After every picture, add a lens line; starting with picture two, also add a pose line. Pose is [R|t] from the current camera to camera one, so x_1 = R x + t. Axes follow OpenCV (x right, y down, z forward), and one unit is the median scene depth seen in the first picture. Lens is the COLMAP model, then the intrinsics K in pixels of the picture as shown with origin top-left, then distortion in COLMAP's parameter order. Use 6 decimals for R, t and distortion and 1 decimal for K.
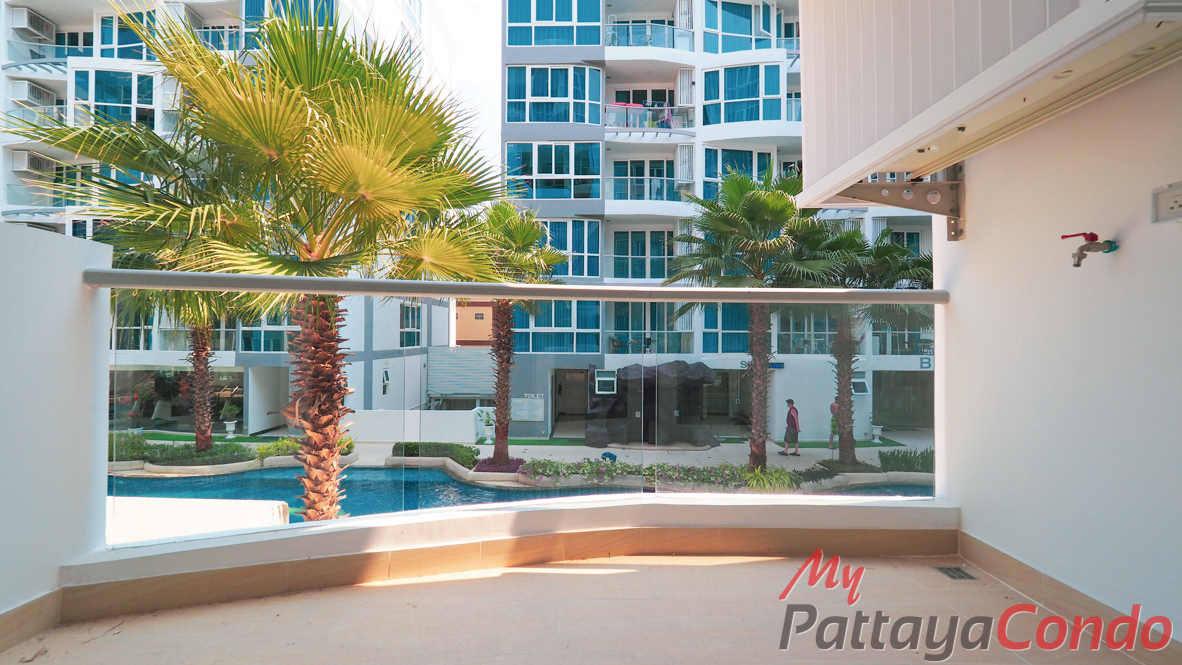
lens RADIAL K [[521.5, 0, 582.5], [0, 521.5, 327.2], [0, 0, 1]] dist [0.016569, -0.000615]
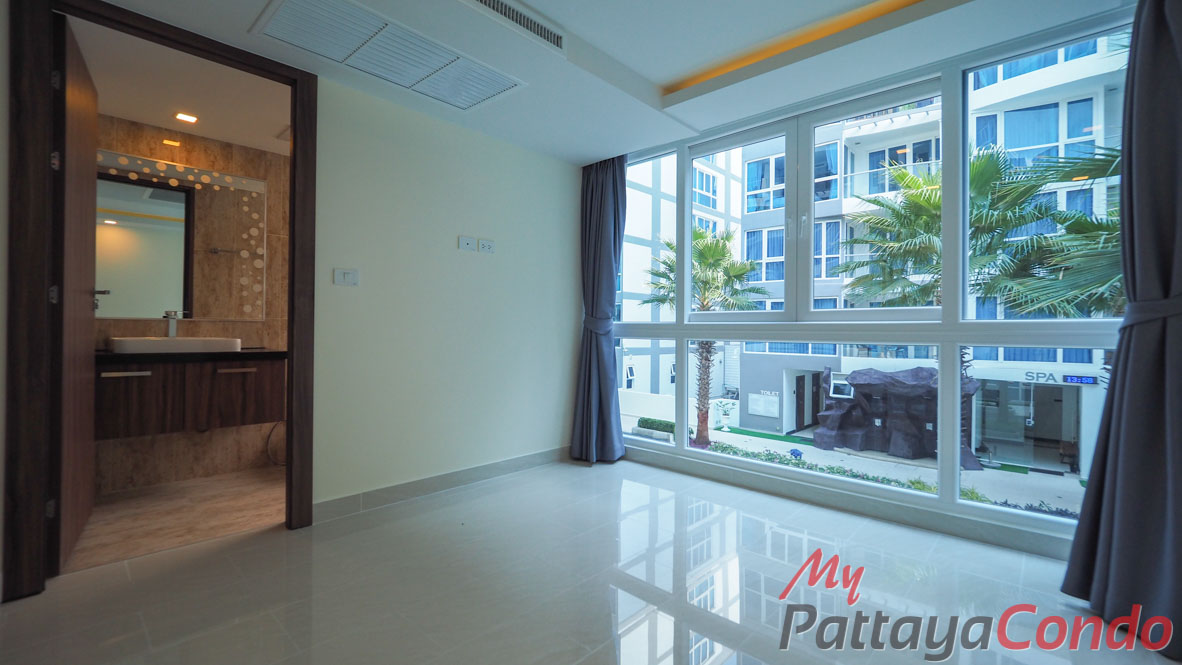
lens RADIAL K [[521.5, 0, 582.5], [0, 521.5, 327.2], [0, 0, 1]] dist [0.016569, -0.000615]
pose [[0.736709, -0.001804, -0.676207, 0.353732], [0.004969, 0.999984, 0.002746, -0.009224], [0.676192, -0.005383, 0.736706, -0.054554]]
